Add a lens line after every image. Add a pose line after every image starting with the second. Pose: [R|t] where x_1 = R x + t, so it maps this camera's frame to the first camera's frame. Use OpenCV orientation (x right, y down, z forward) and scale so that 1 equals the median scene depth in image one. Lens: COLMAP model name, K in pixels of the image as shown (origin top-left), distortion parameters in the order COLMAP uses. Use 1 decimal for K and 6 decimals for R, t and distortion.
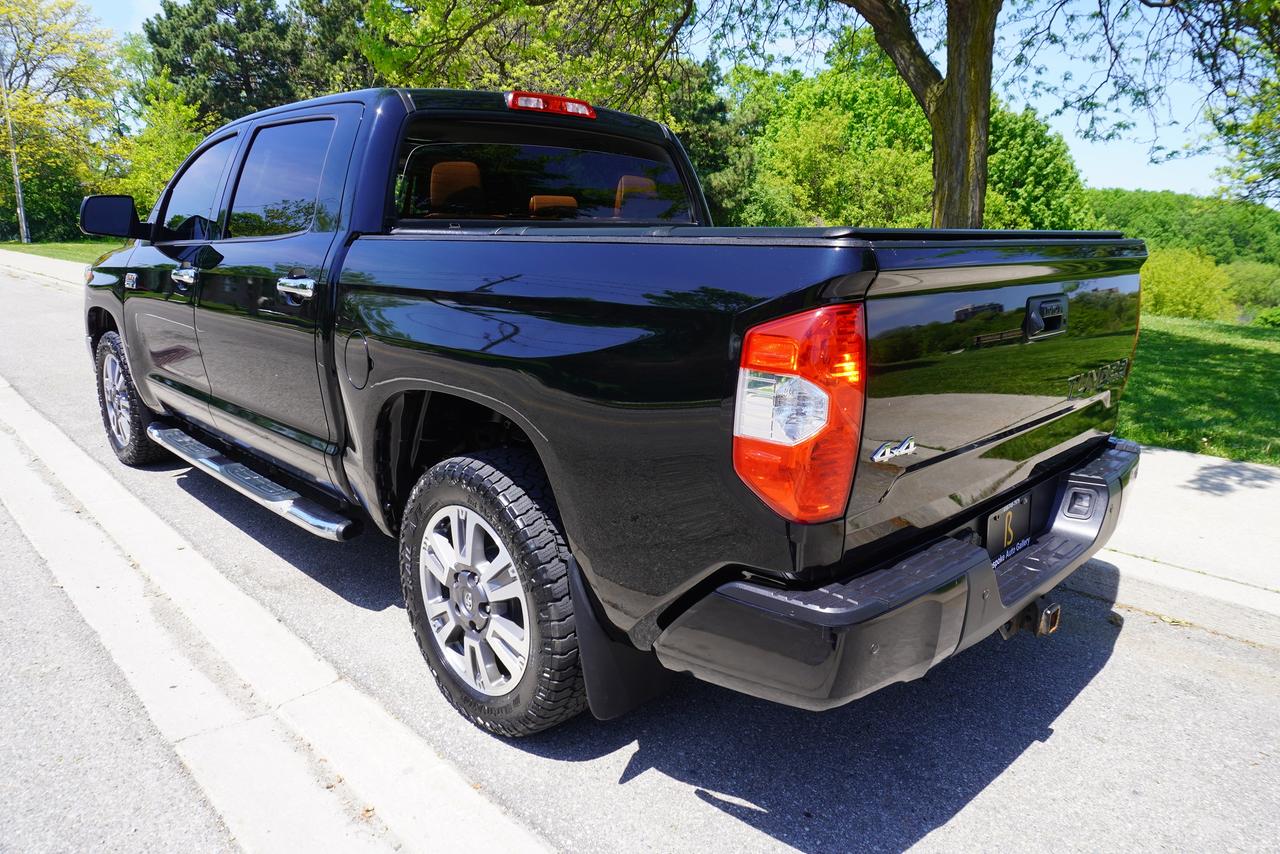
lens RADIAL K [[824.3, 0, 638.5], [0, 824.3, 424.2], [0, 0, 1]] dist [-0.051856, 0.025697]
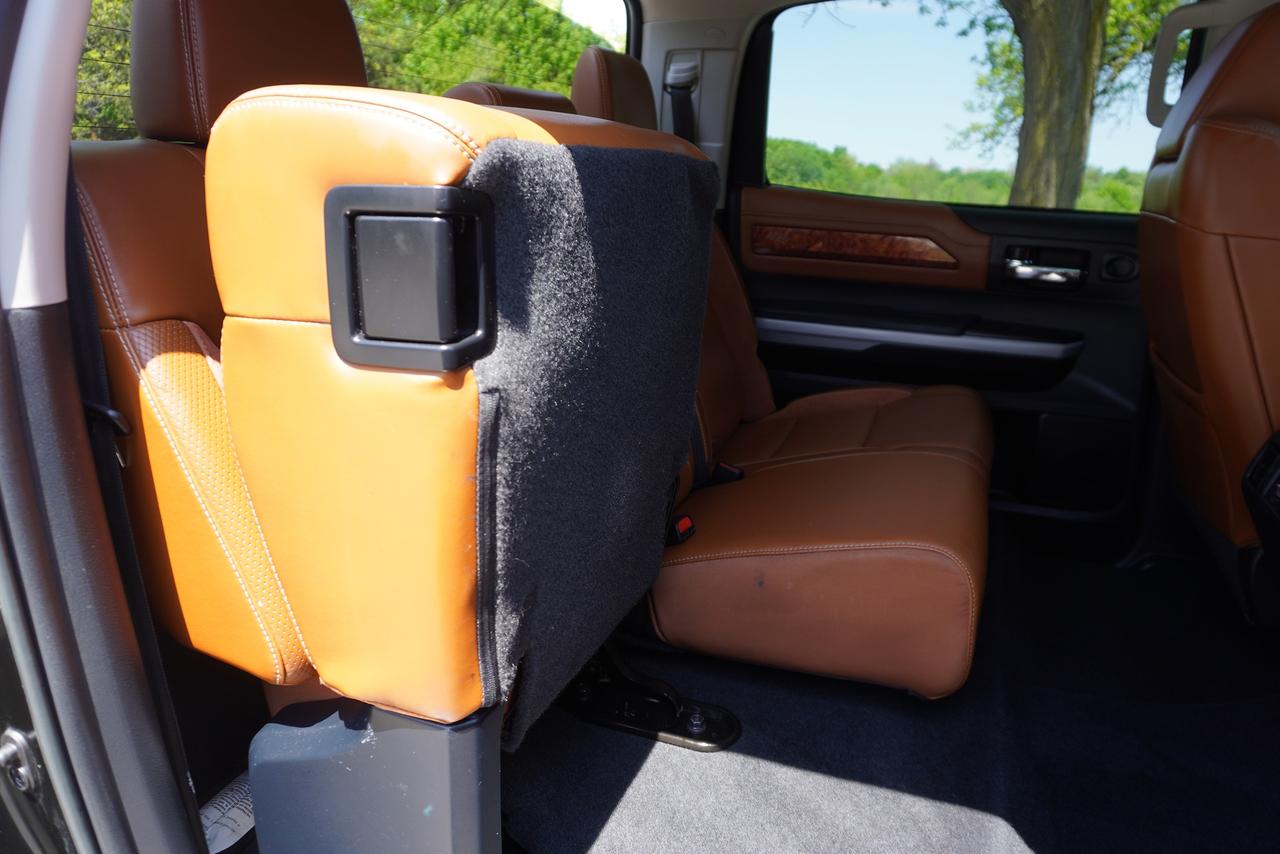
lens RADIAL K [[824.3, 0, 641.2], [0, 824.3, 433.1], [0, 0, 1]] dist [-0.051856, 0.025697]
pose [[0.902778, -0.135149, 0.408321, -0.233762], [0.102900, 0.989647, 0.100053, -0.087388], [-0.417616, -0.048309, 0.907339, 0.358102]]
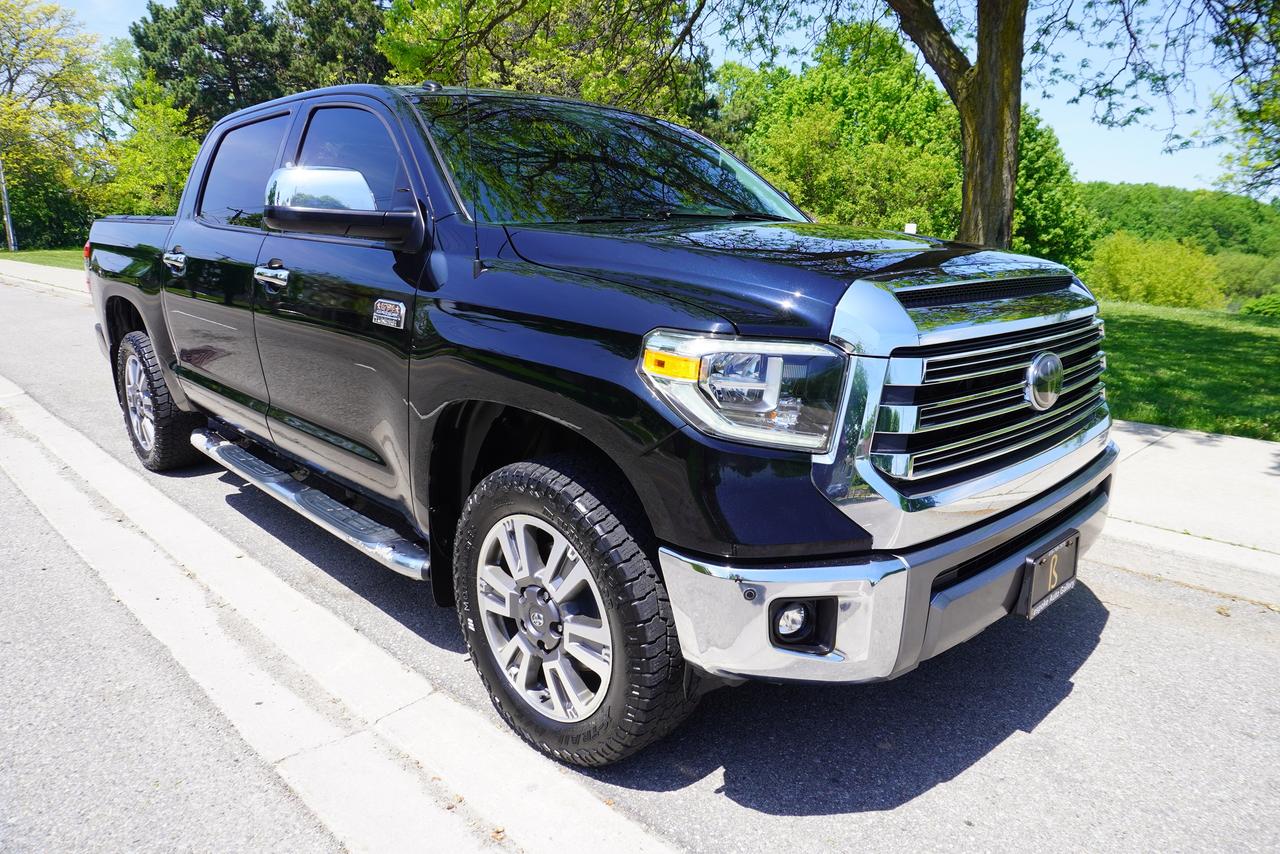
lens RADIAL K [[824.3, 0, 638.7], [0, 824.3, 426.7], [0, 0, 1]] dist [-0.051856, 0.025697]
pose [[0.999776, -0.017633, 0.011702, -0.037768], [0.017596, 0.999840, 0.003257, 0.002131], [-0.011758, -0.003050, 0.999926, 0.014028]]
